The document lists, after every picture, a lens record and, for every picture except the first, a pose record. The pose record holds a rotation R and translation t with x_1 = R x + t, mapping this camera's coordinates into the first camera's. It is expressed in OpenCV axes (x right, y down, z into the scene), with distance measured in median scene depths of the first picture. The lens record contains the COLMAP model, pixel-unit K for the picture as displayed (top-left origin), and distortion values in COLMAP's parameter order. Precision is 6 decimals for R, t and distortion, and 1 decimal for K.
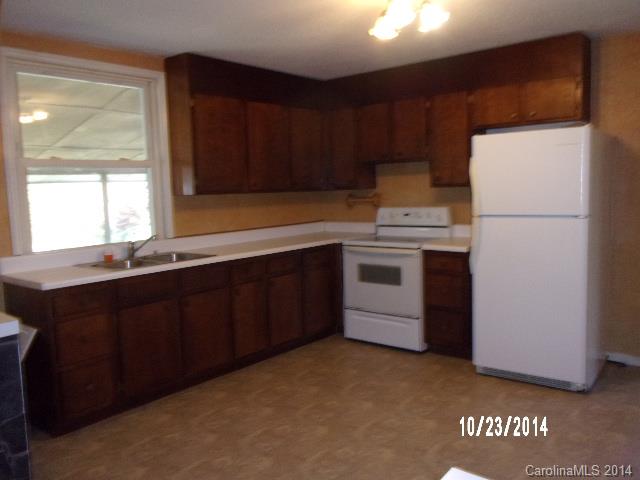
lens RADIAL K [[543.3, 0, 320.0], [0, 543.3, 240.0], [0, 0, 1]] dist [0.015256, -0.005110]
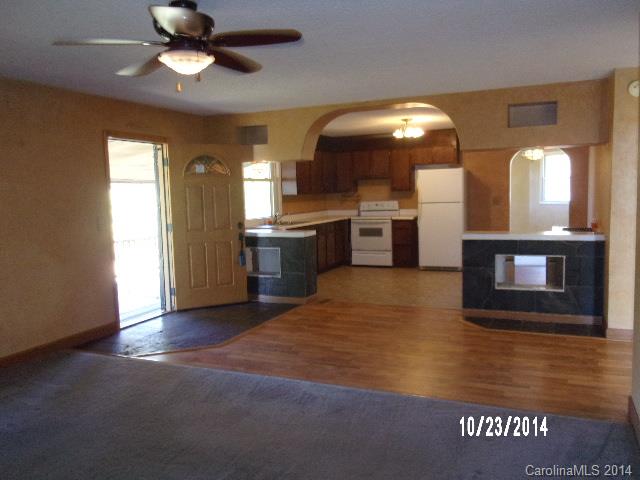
lens RADIAL K [[543.3, 0, 320.0], [0, 543.3, 240.0], [0, 0, 1]] dist [0.015256, -0.005110]
pose [[0.956352, -0.024782, 0.291164, -0.701871], [0.028627, 0.999550, -0.008953, 0.106632], [-0.290811, 0.016897, 0.956631, -0.981927]]
